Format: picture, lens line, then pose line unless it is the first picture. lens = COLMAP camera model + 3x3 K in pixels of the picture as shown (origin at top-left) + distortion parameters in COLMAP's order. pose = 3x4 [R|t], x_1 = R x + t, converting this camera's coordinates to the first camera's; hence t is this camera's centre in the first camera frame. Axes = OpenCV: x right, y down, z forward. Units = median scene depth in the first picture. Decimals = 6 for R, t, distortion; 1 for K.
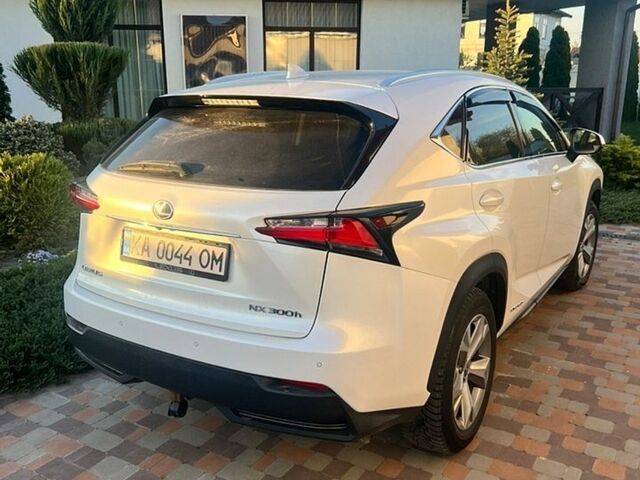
lens RADIAL K [[646.1, 0, 320.0], [0, 646.1, 240.0], [0, 0, 1]] dist [0.009979, -0.009442]
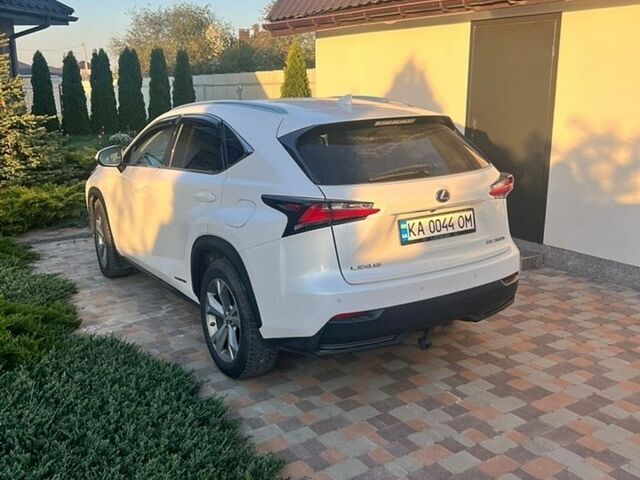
lens RADIAL K [[646.1, 0, 320.0], [0, 646.1, 240.0], [0, 0, 1]] dist [0.009979, -0.009442]
pose [[0.416166, -0.212695, 0.884063, -1.564944], [0.232972, 0.964745, 0.122436, -0.181614], [-0.878937, 0.155008, 0.451046, 0.572192]]
